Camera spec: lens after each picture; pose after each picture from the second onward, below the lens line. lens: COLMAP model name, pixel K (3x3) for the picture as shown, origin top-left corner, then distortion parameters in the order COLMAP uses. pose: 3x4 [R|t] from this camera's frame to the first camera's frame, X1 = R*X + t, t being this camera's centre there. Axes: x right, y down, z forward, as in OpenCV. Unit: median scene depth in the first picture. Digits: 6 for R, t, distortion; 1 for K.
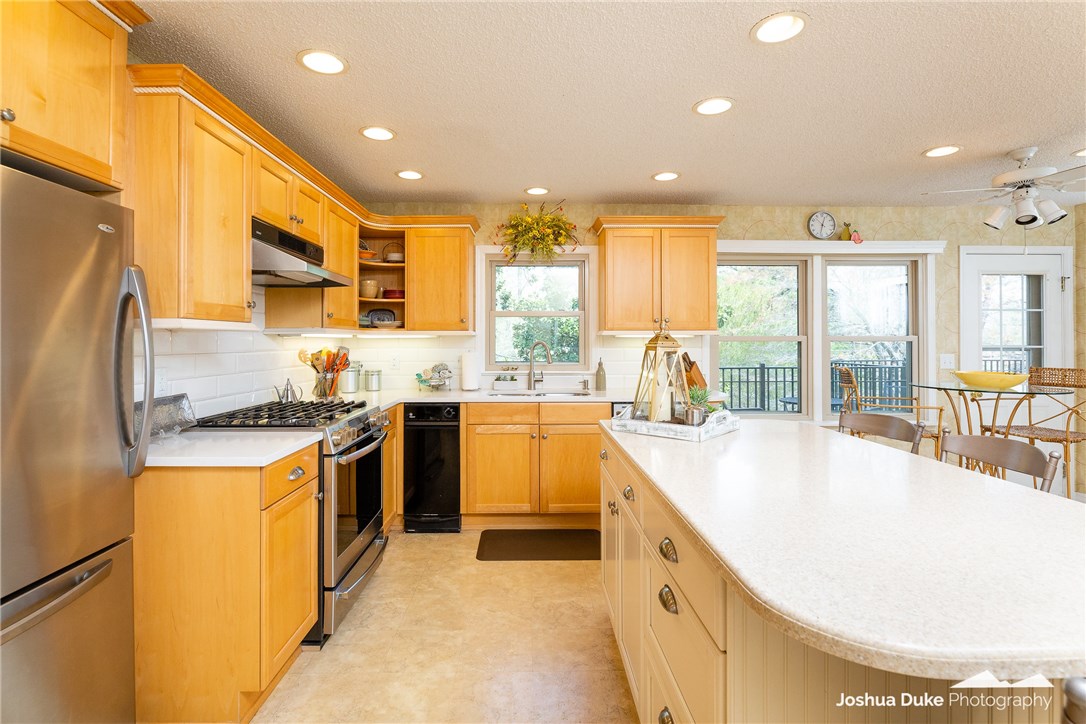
lens RADIAL K [[517.3, 0, 533.3], [0, 517.3, 333.9], [0, 0, 1]] dist [0.004857, -0.000830]
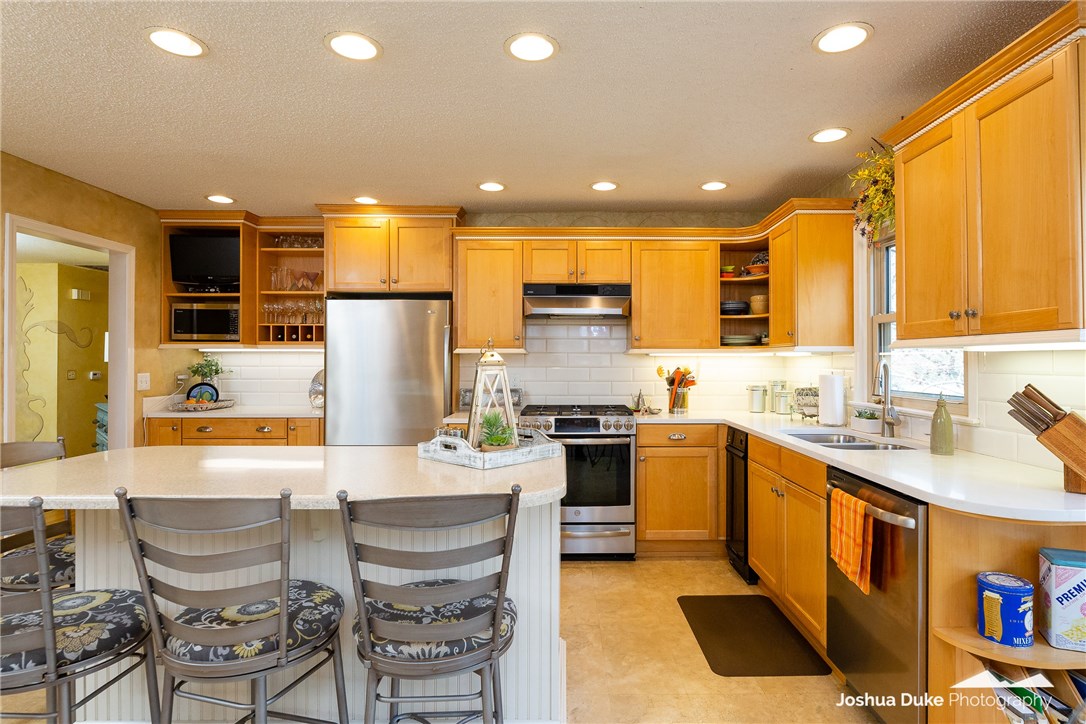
lens RADIAL K [[557.1, 0, 546.1], [0, 557.1, 358.1], [0, 0, 1]] dist [-0.005369, -0.000421]
pose [[0.040967, -0.000333, -0.999160, 0.712175], [0.012144, 0.999926, 0.000164, 0.007441], [0.999087, -0.012141, 0.040968, 0.601307]]
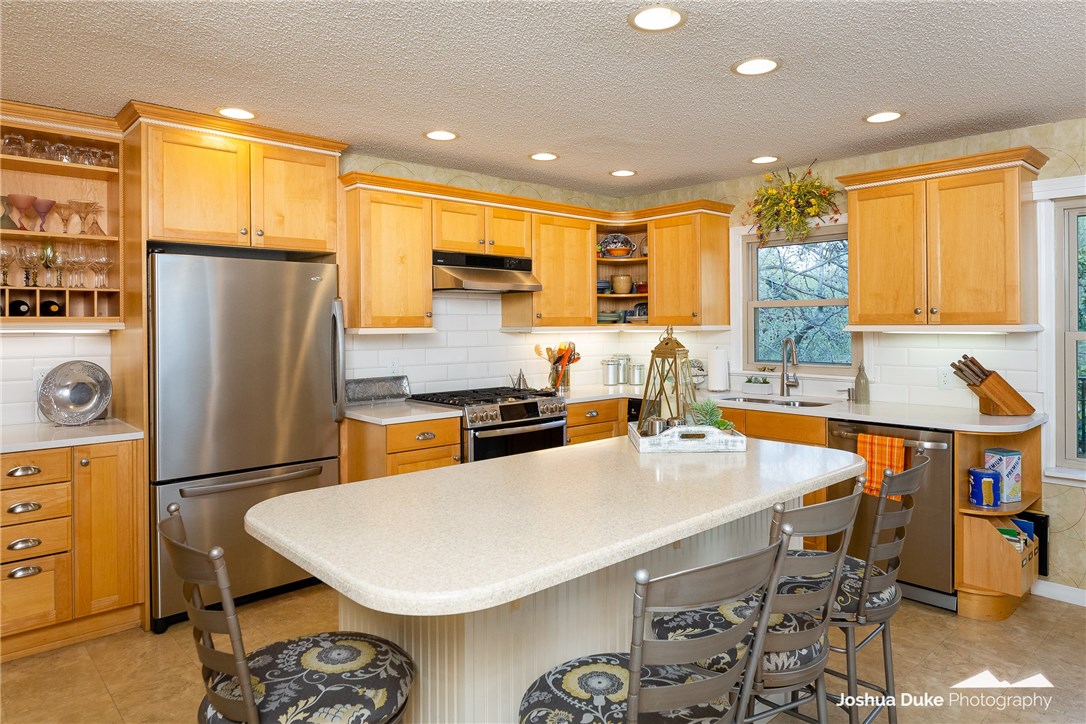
lens RADIAL K [[656.3, 0, 564.1], [0, 656.3, 323.4], [0, 0, 1]] dist [-0.005091, -0.001971]
pose [[0.690135, -0.004483, -0.723666, 0.553772], [0.014500, 0.999866, 0.007634, -0.022650], [0.723535, -0.015762, 0.690108, 0.025562]]
